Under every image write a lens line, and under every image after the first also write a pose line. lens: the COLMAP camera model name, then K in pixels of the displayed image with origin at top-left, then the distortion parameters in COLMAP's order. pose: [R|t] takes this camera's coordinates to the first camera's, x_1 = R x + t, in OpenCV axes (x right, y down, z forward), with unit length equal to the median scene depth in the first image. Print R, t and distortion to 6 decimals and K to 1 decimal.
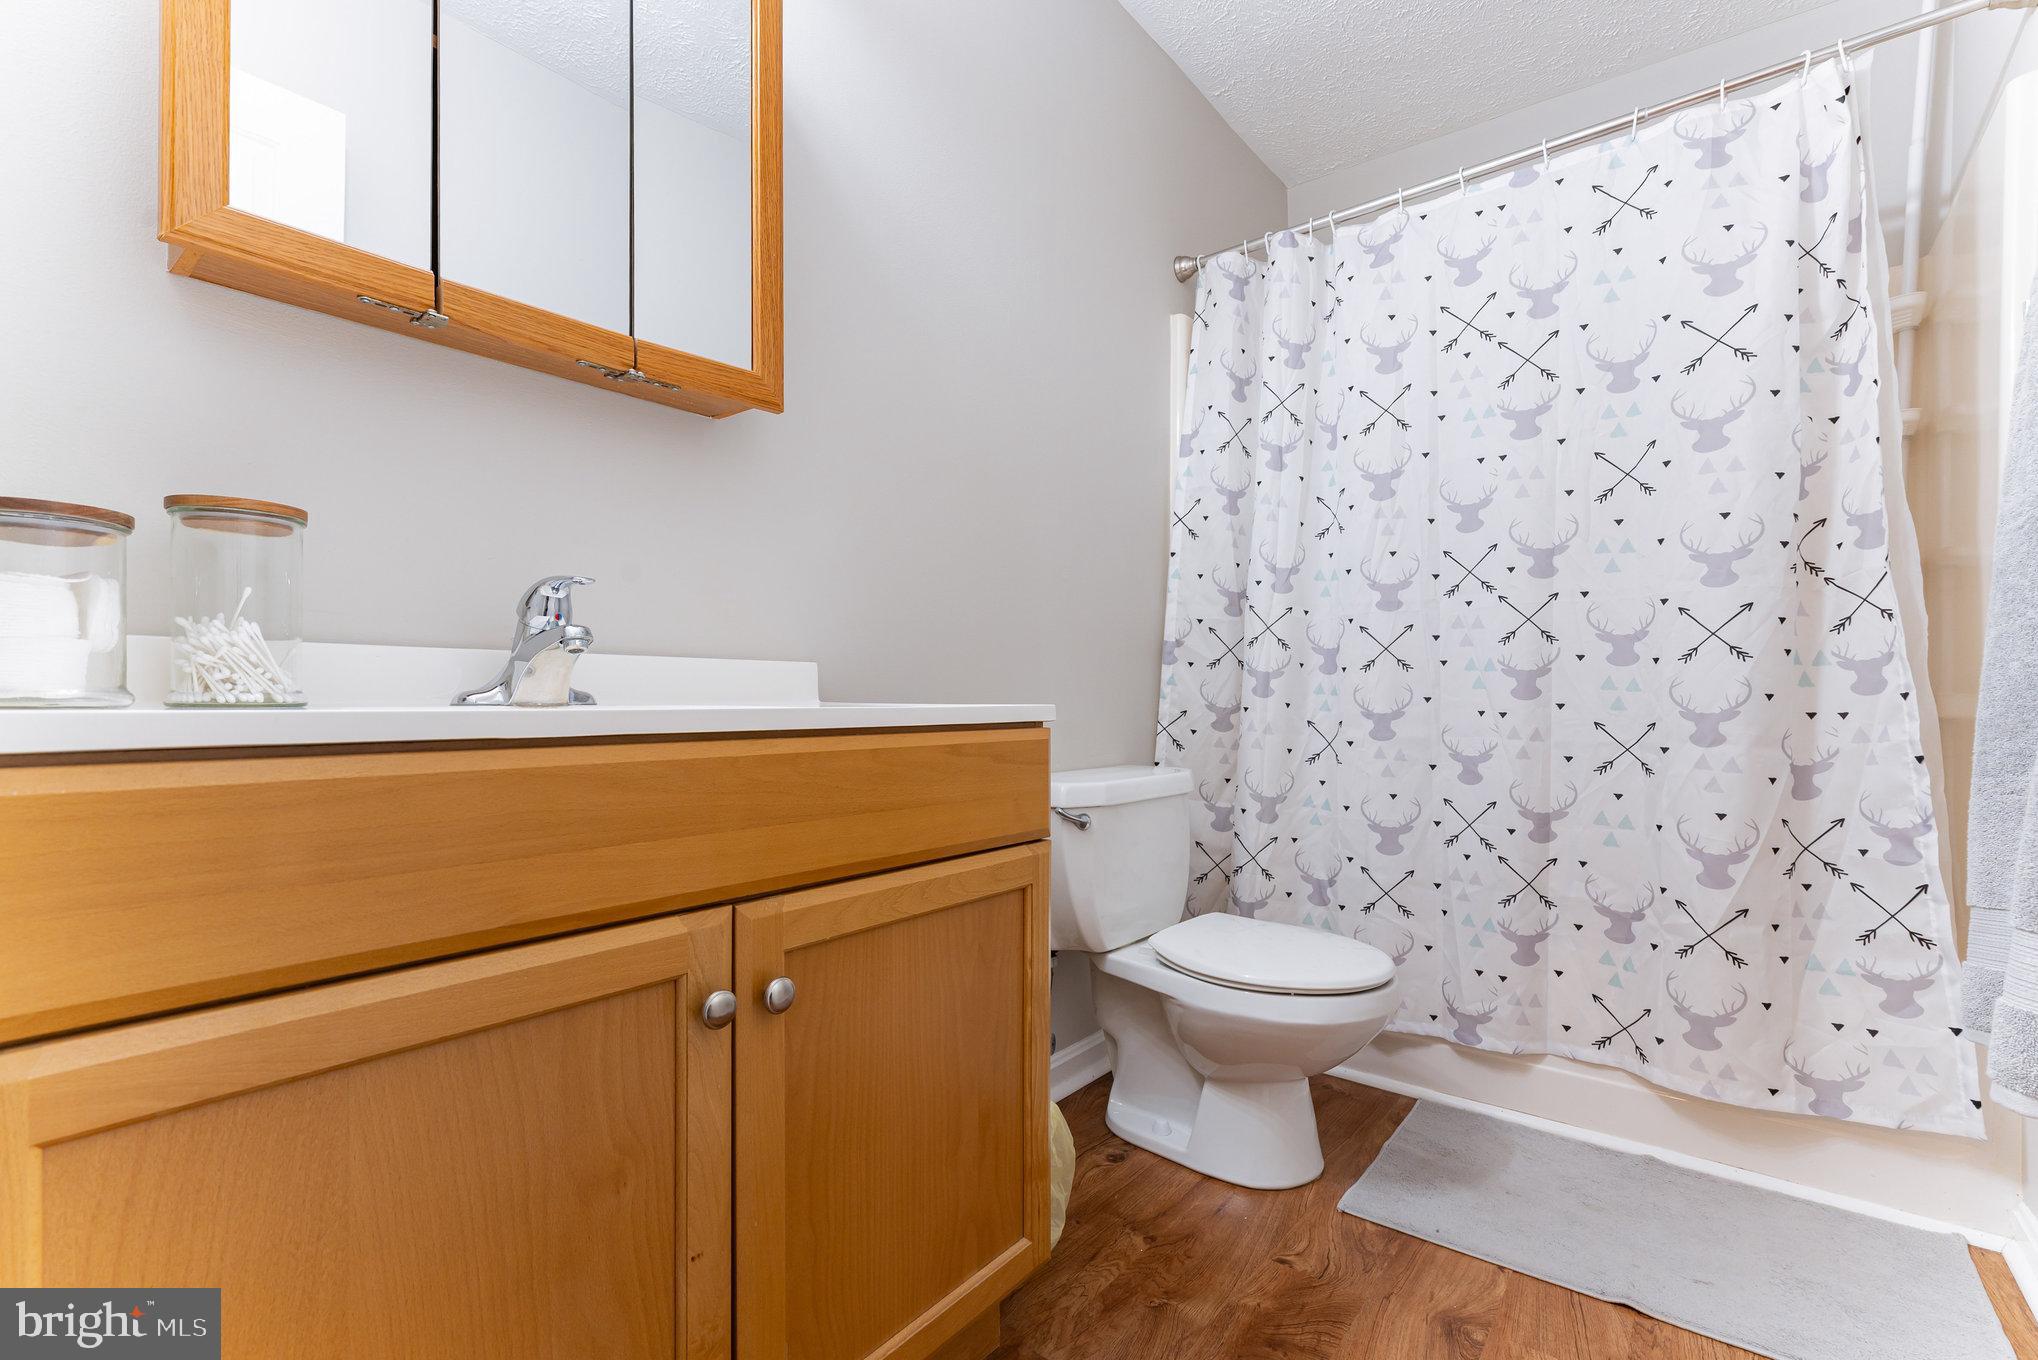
lens RADIAL K [[916.2, 0, 1014.0], [0, 916.2, 697.2], [0, 0, 1]] dist [-0.003905, -0.000383]
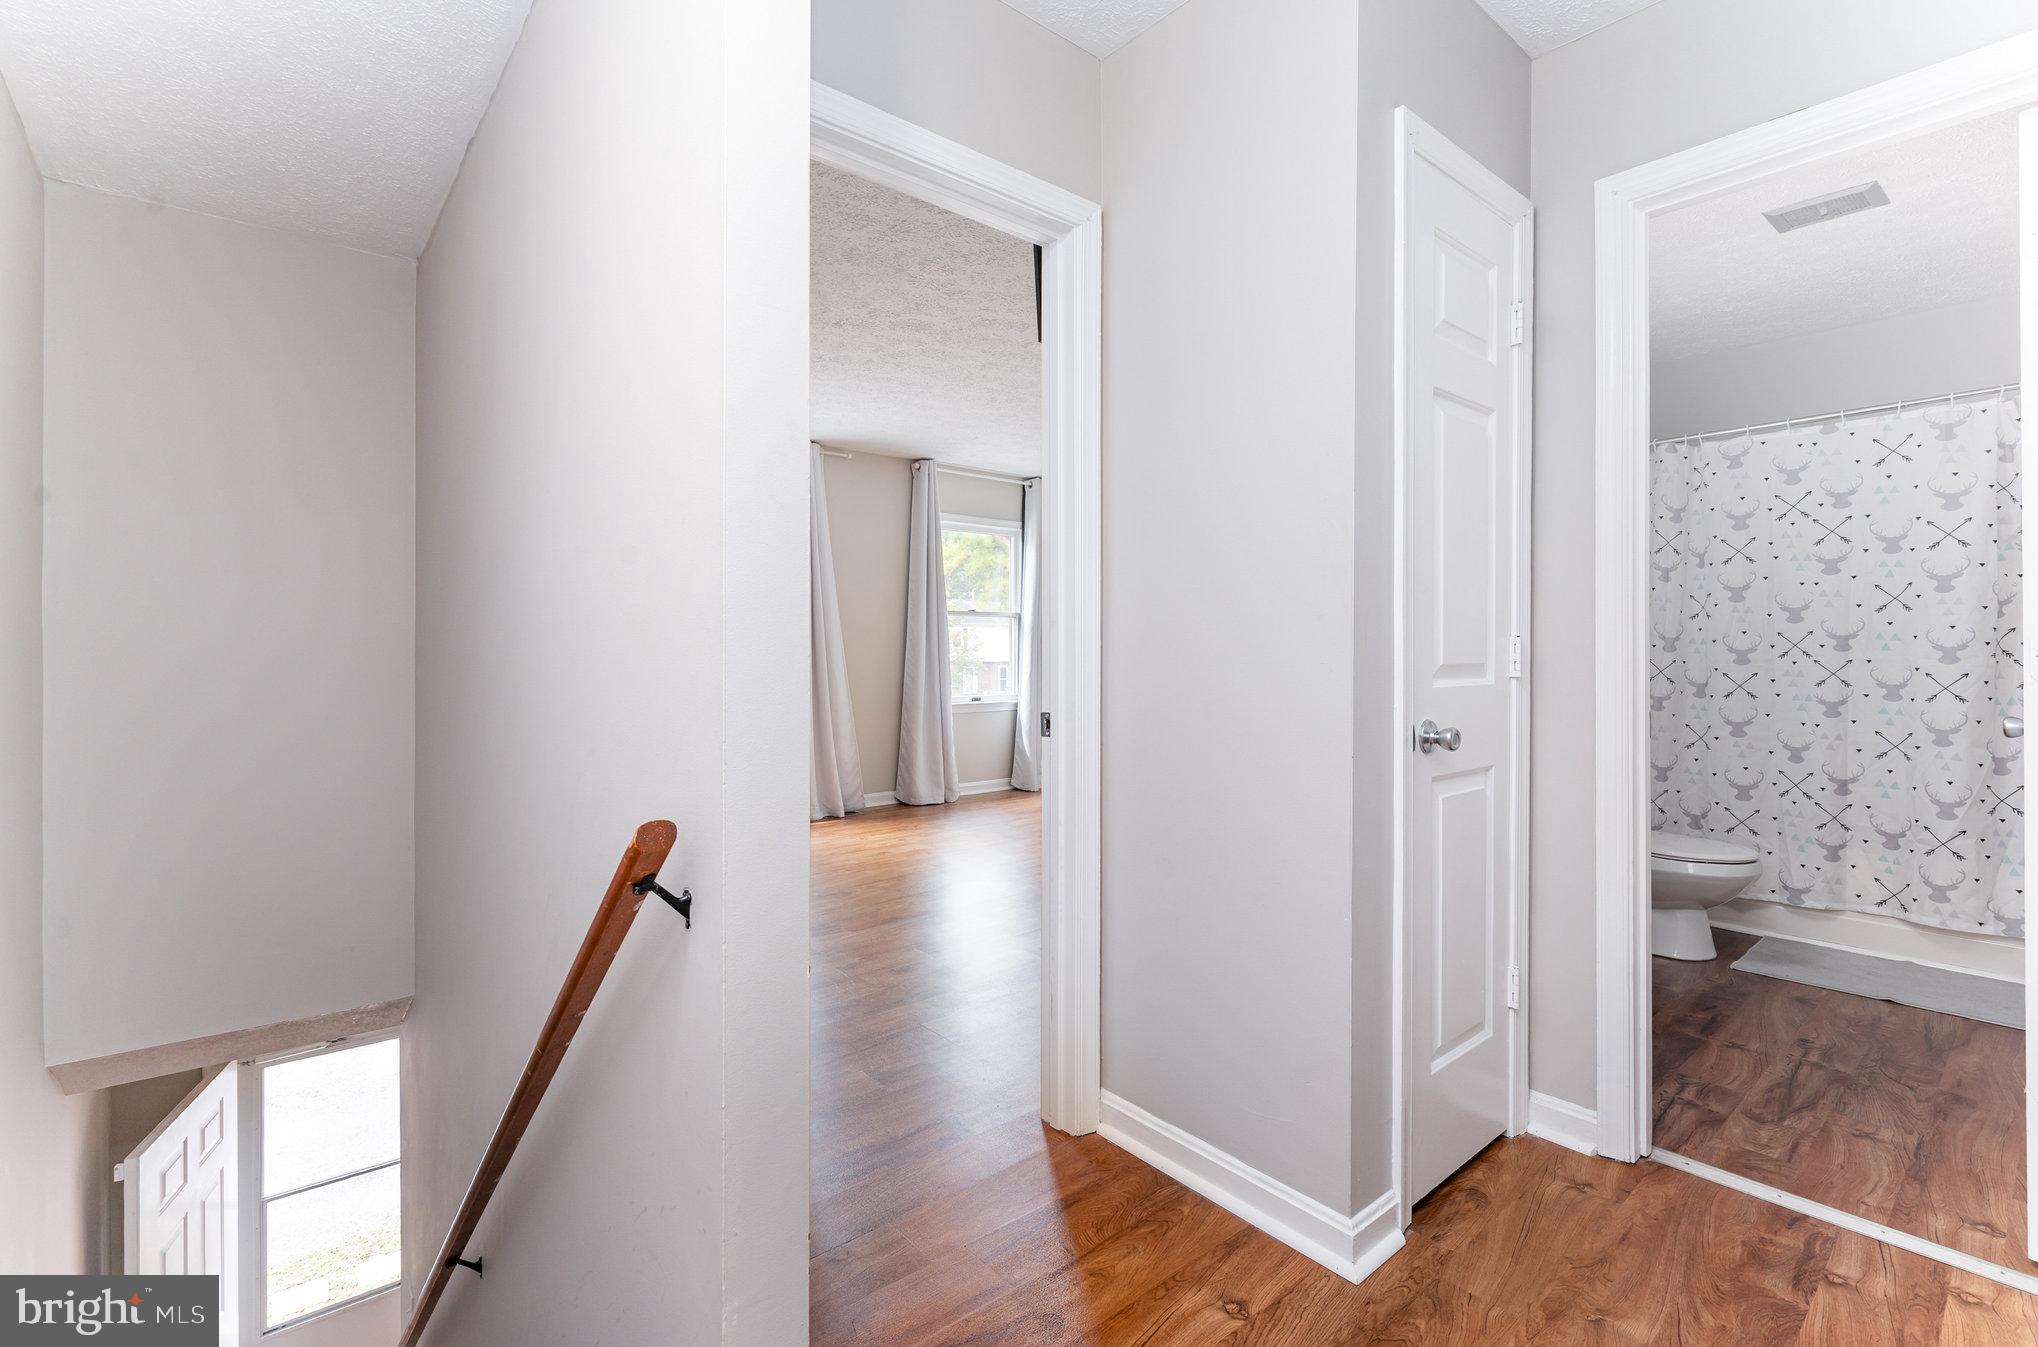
lens RADIAL K [[916.2, 0, 1012.8], [0, 916.2, 655.7], [0, 0, 1]] dist [-0.003905, -0.000383]
pose [[0.979053, -0.006245, -0.203510, -0.681685], [0.006820, 0.999974, 0.002126, -0.137903], [0.203491, -0.003469, 0.979071, -1.137314]]
